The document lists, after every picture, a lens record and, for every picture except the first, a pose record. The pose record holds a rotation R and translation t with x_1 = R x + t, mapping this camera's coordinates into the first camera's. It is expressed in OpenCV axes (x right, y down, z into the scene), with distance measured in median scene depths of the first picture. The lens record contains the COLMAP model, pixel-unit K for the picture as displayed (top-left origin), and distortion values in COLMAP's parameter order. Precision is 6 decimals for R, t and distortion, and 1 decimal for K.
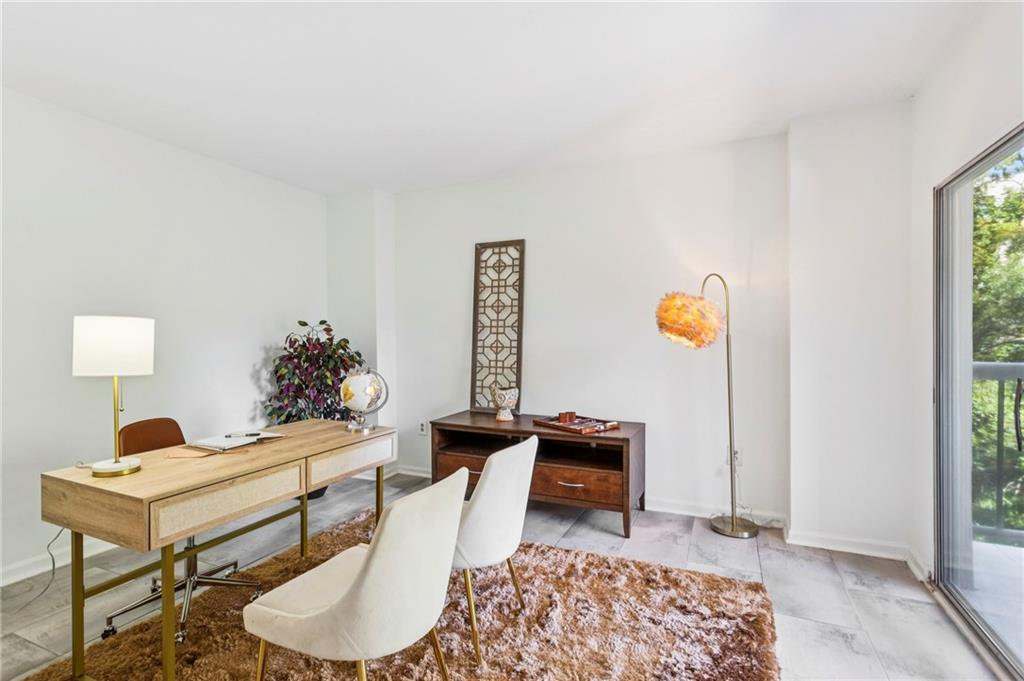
lens RADIAL K [[476.2, 0, 517.3], [0, 476.2, 341.7], [0, 0, 1]] dist [-0.002789, 0.000796]
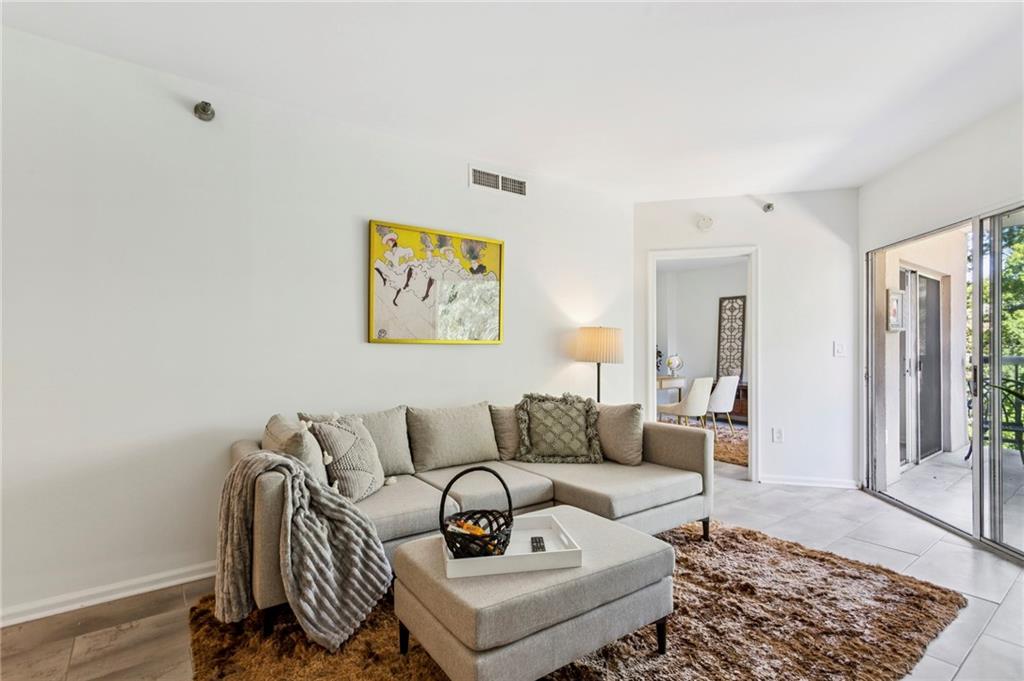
lens RADIAL K [[476.2, 0, 508.1], [0, 476.2, 341.9], [0, 0, 1]] dist [-0.002789, 0.000796]
pose [[0.861712, 0.002011, -0.507394, 0.167684], [-0.008441, 0.999911, -0.010372, 0.010348], [0.507328, 0.013220, 0.861652, -1.218497]]
